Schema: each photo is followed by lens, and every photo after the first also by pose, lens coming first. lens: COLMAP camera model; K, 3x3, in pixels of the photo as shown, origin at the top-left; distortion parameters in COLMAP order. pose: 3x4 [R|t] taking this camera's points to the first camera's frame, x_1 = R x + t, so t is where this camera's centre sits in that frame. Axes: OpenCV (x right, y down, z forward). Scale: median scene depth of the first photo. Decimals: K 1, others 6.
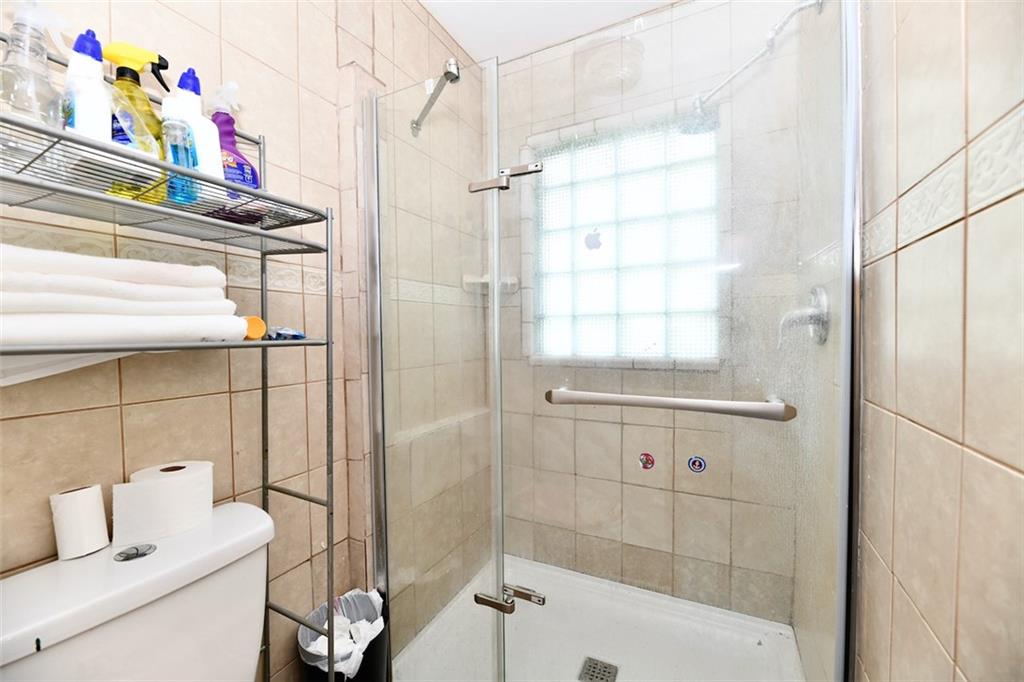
lens RADIAL K [[409.6, 0, 508.4], [0, 409.6, 342.3], [0, 0, 1]] dist [-0.003373, -0.000225]
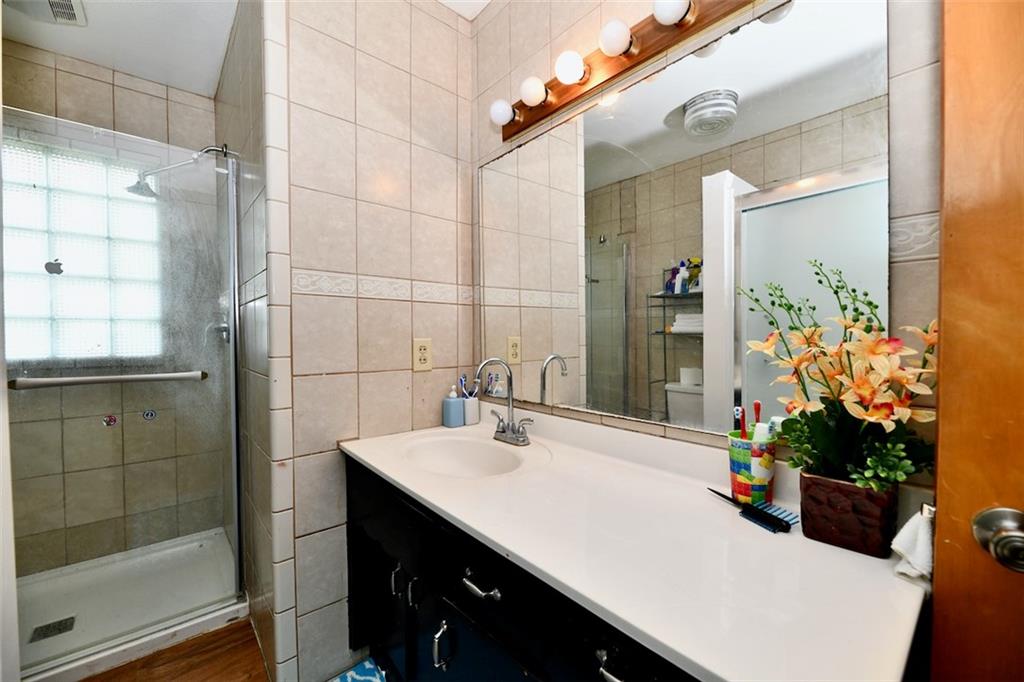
lens RADIAL K [[409.6, 0, 509.3], [0, 409.6, 346.2], [0, 0, 1]] dist [-0.003373, -0.000225]
pose [[0.381731, -0.018624, 0.924086, -0.290715], [0.016285, 0.999777, 0.013422, 0.010817], [-0.924130, 0.009925, 0.381949, -0.562357]]
